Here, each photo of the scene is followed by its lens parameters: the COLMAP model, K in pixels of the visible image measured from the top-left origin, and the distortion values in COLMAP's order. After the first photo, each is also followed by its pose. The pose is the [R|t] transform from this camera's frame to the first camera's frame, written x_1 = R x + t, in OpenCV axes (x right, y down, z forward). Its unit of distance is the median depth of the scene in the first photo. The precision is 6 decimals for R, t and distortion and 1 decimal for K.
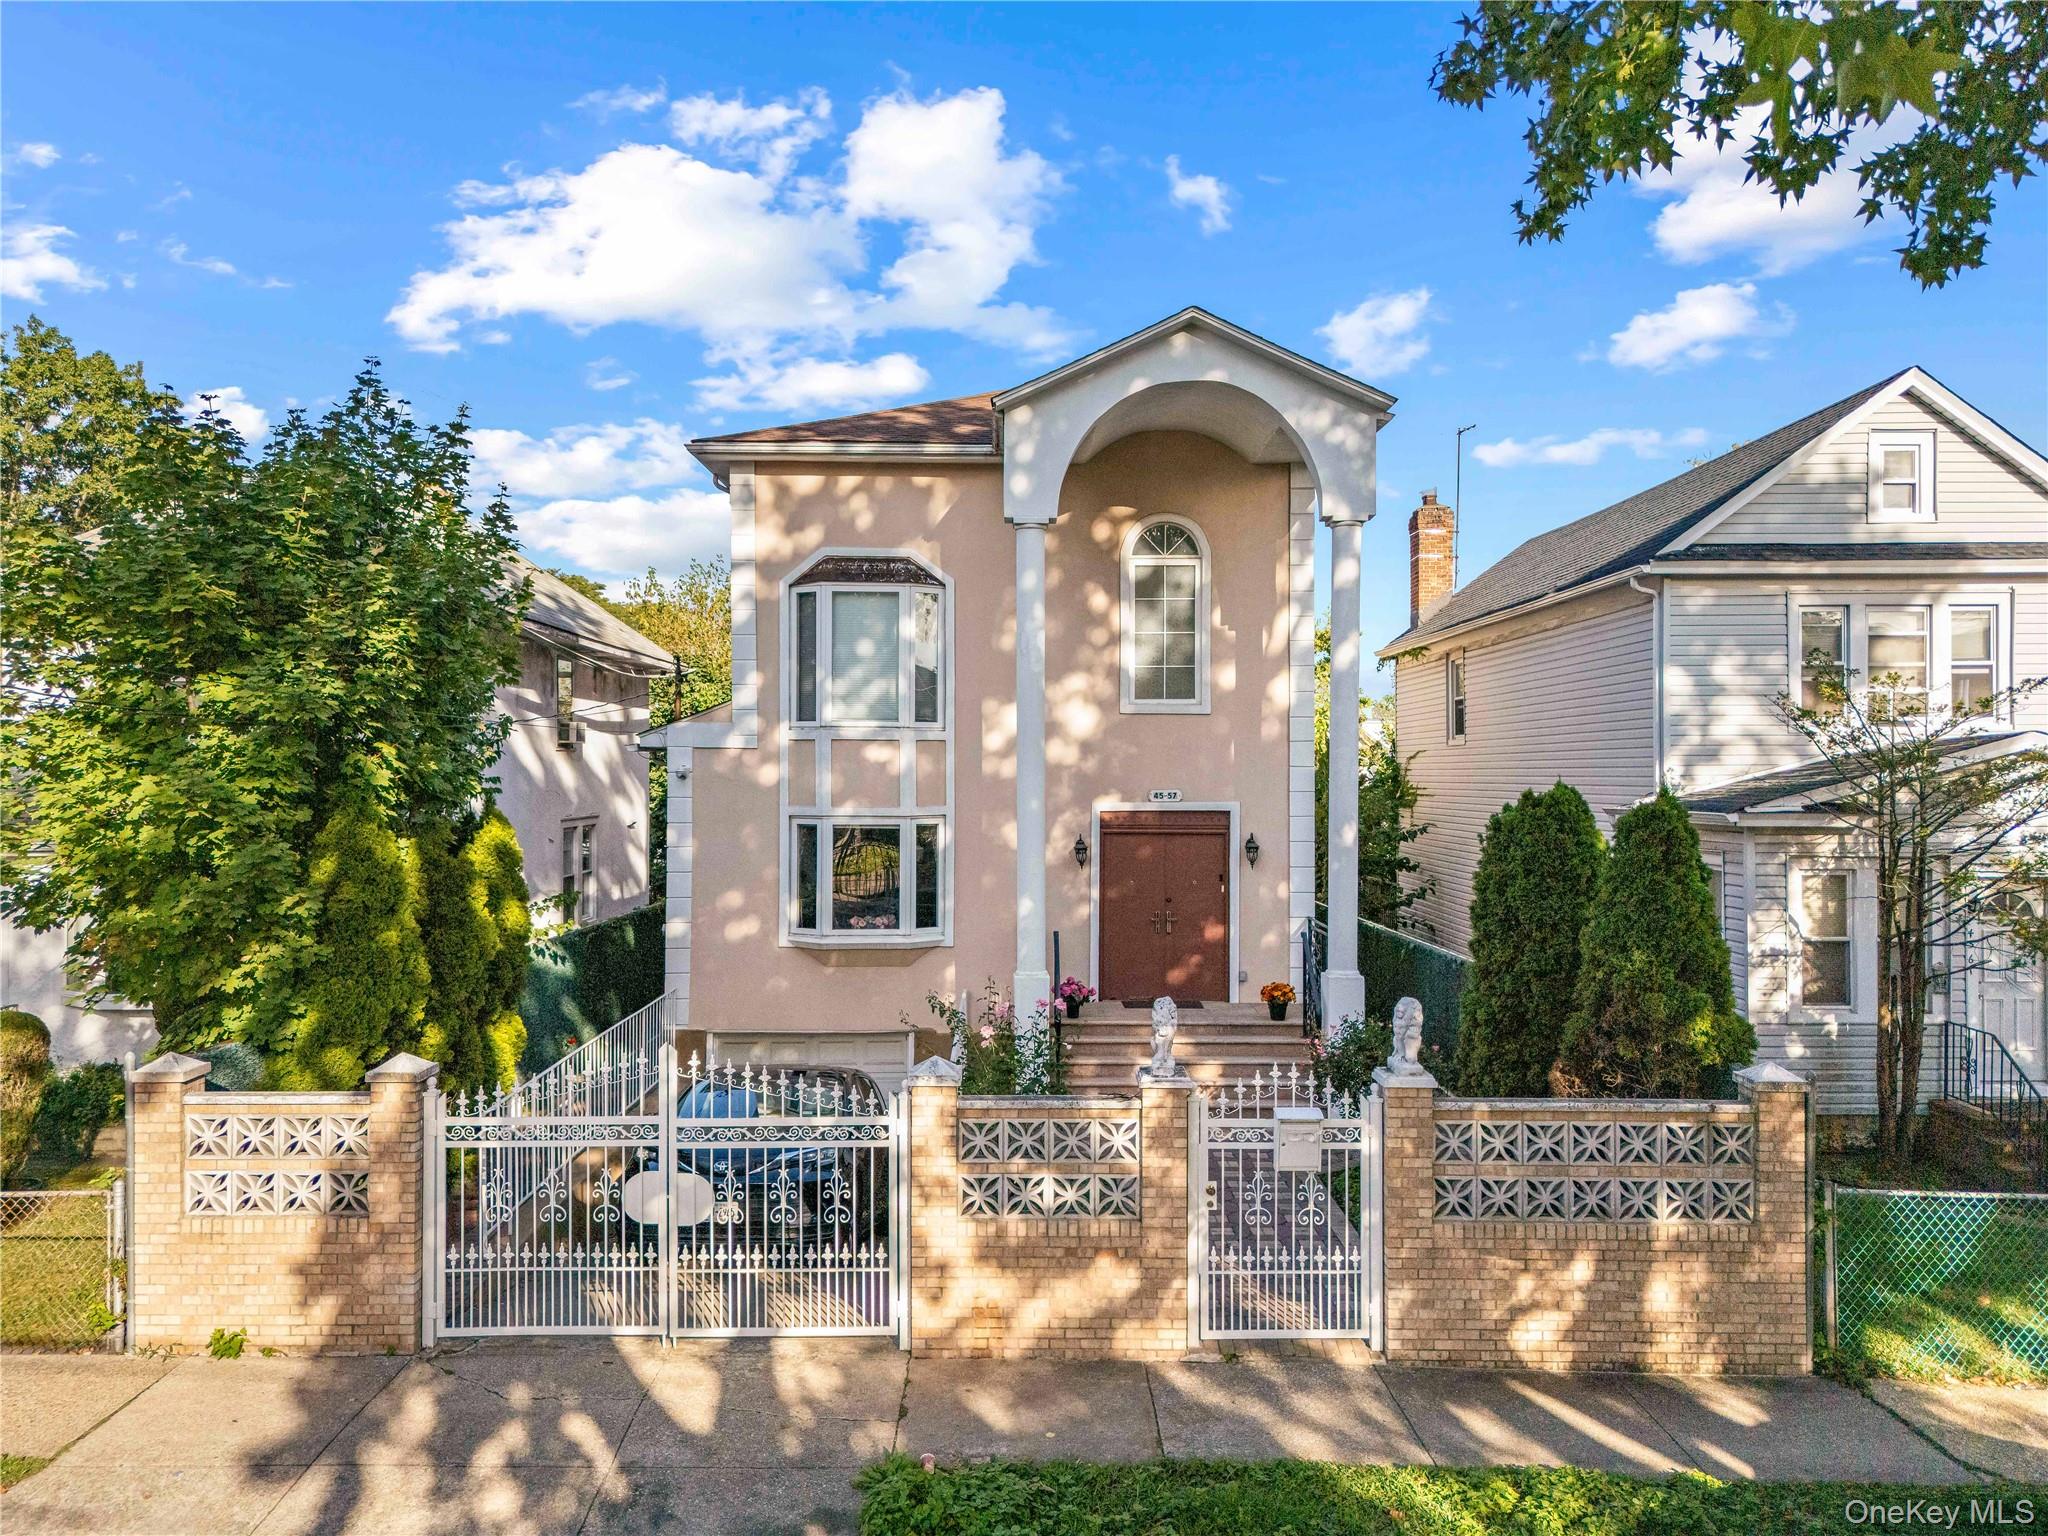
lens RADIAL K [[1443.8, 0, 1035.9], [0, 1443.8, 802.9], [0, 0, 1]] dist [-0.002940, 0.058963]
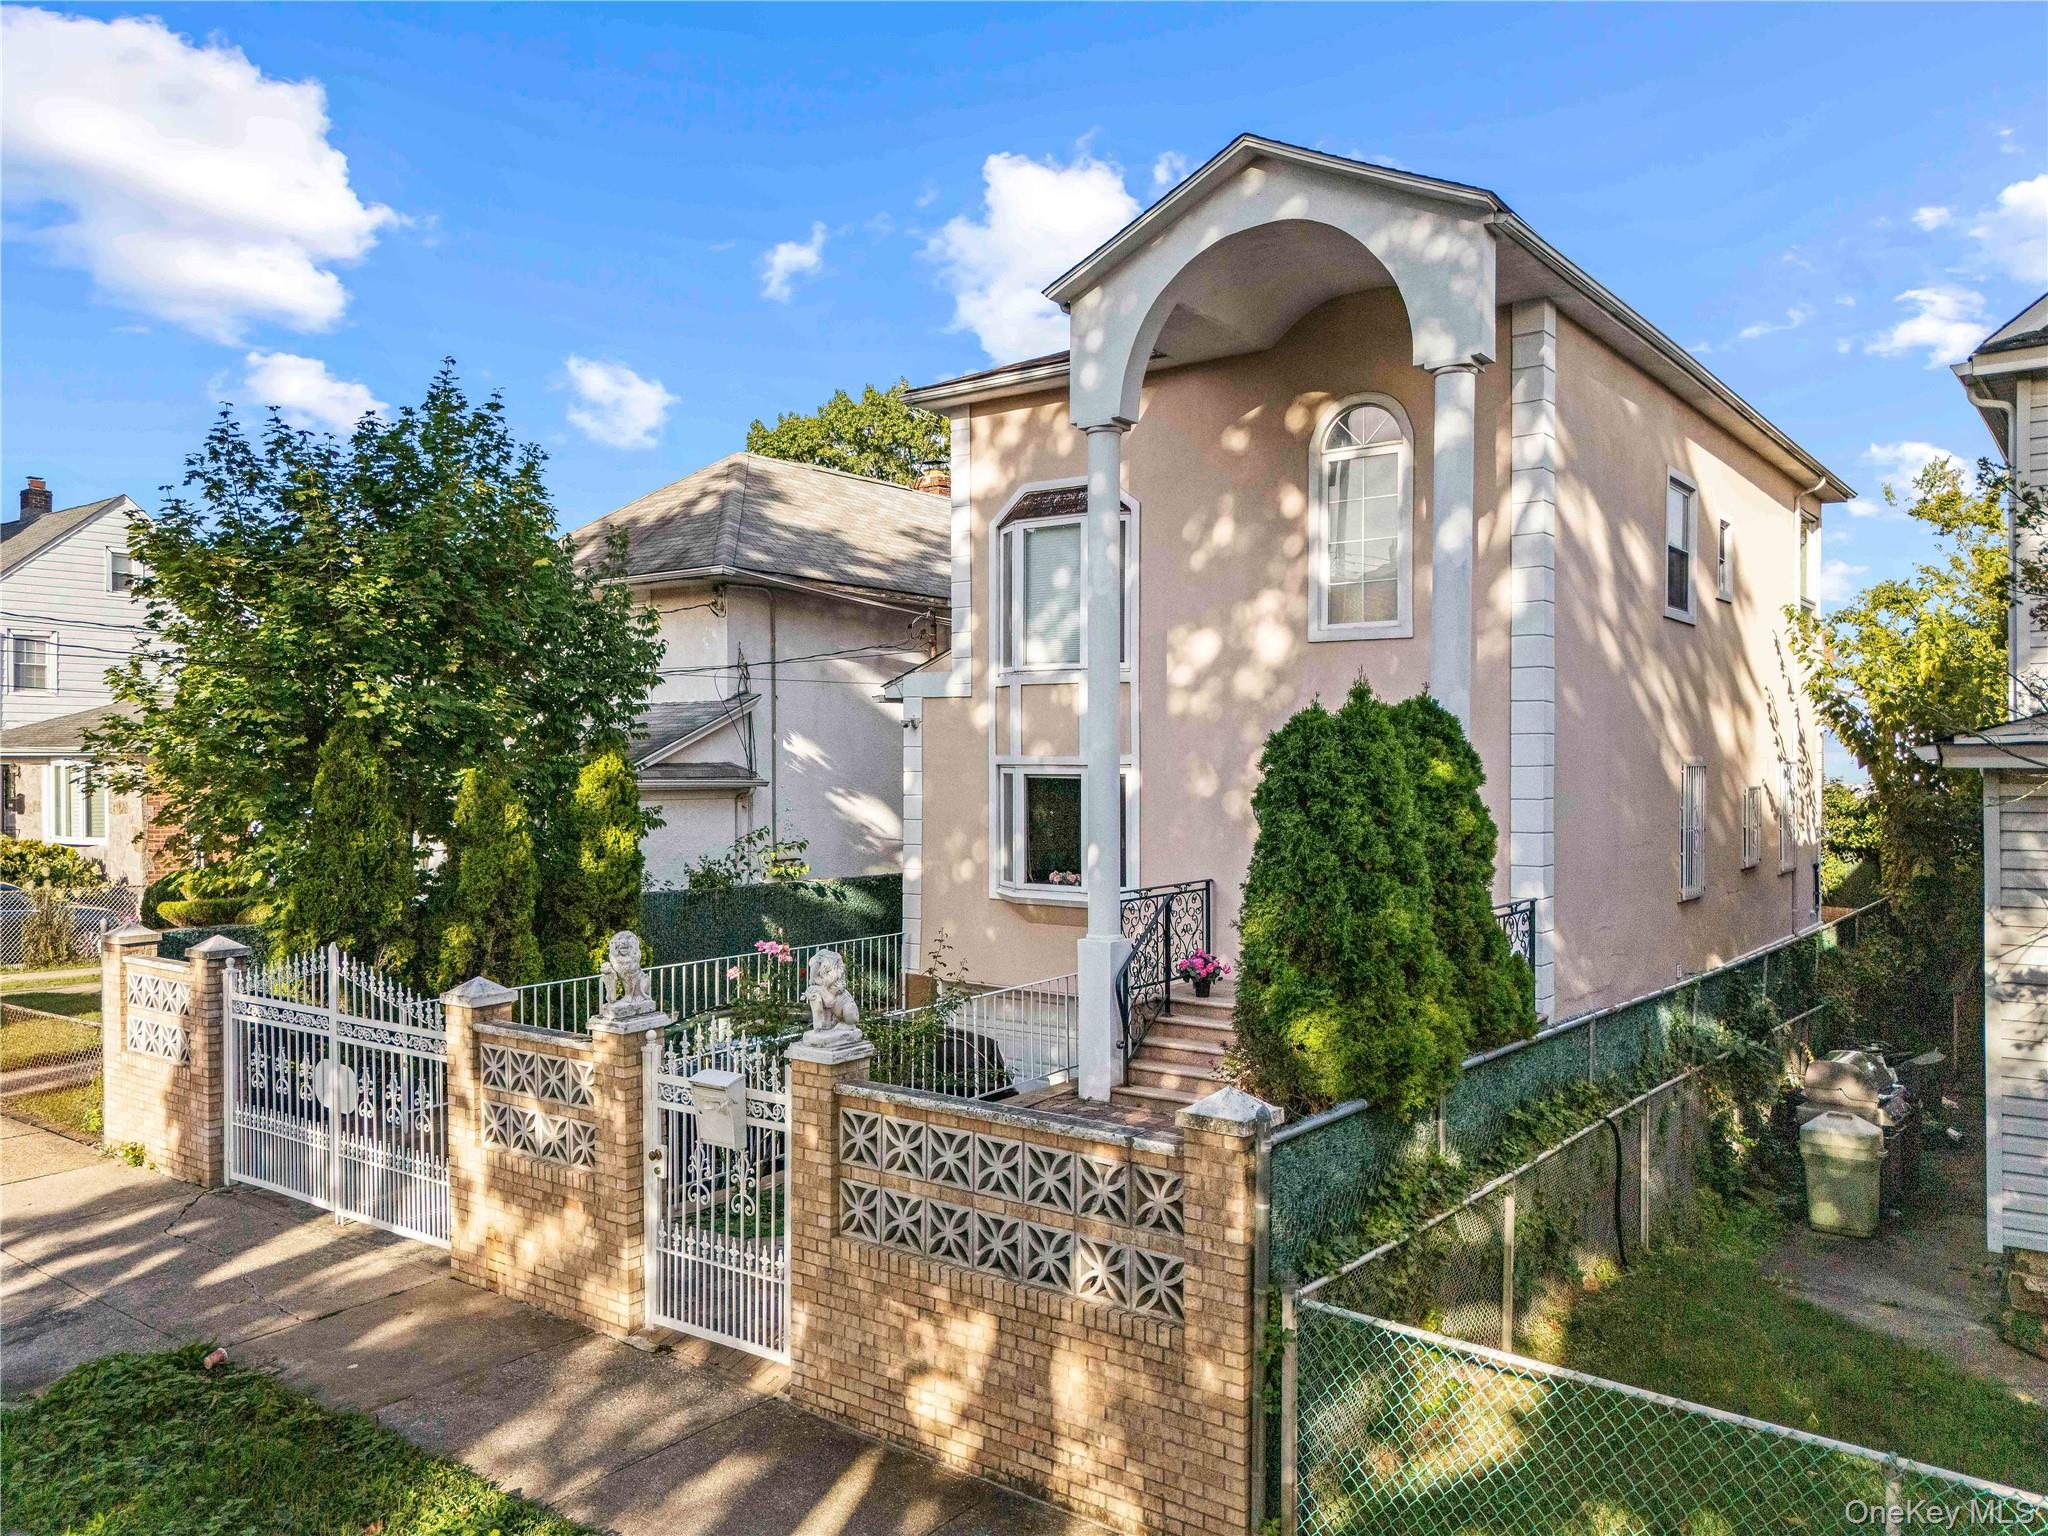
lens RADIAL K [[1473.4, 0, 1076.6], [0, 1473.4, 765.6], [0, 0, 1]] dist [-0.002957, -0.004218]
pose [[0.794482, -0.010448, -0.607198, 0.865171], [0.005097, 0.999931, -0.010537, 0.042048], [0.607267, 0.005276, 0.794481, 0.436622]]
